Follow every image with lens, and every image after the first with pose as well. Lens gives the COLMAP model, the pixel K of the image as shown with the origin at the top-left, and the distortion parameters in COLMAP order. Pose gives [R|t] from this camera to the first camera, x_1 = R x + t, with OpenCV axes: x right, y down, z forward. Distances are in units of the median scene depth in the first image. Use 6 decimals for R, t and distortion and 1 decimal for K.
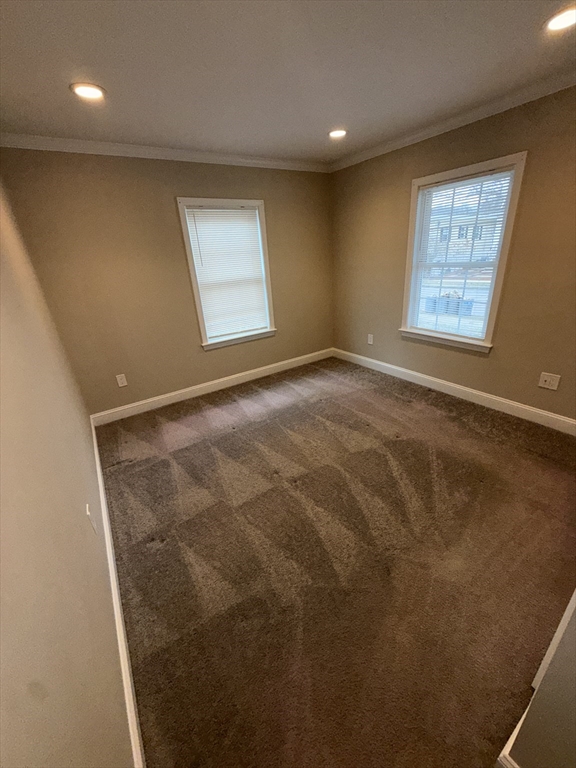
lens RADIAL K [[305.4, 0, 289.6], [0, 305.4, 382.7], [0, 0, 1]] dist [-0.000148, -0.000124]
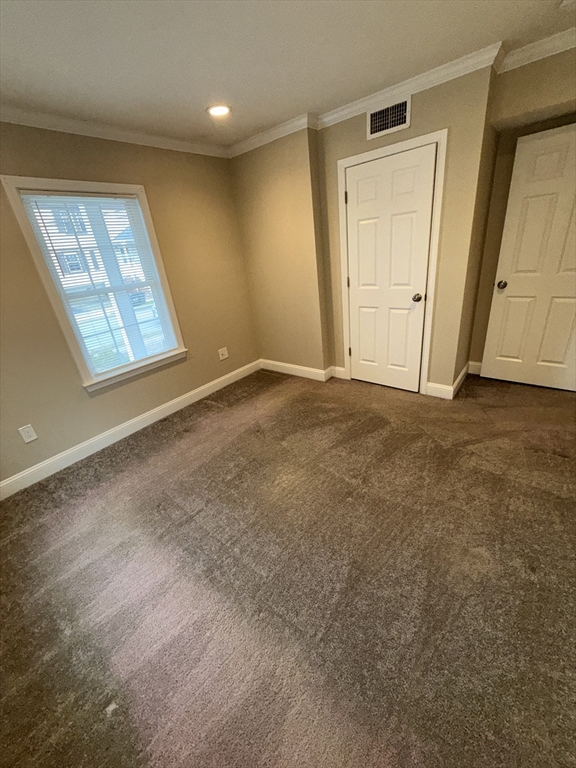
lens RADIAL K [[305.4, 0, 289.6], [0, 305.4, 382.7], [0, 0, 1]] dist [-0.000148, -0.000124]
pose [[-0.305214, -0.287211, 0.907939, -0.467325], [0.486095, 0.772875, 0.407892, -0.260011], [-0.818874, 0.565840, -0.096280, 0.738246]]
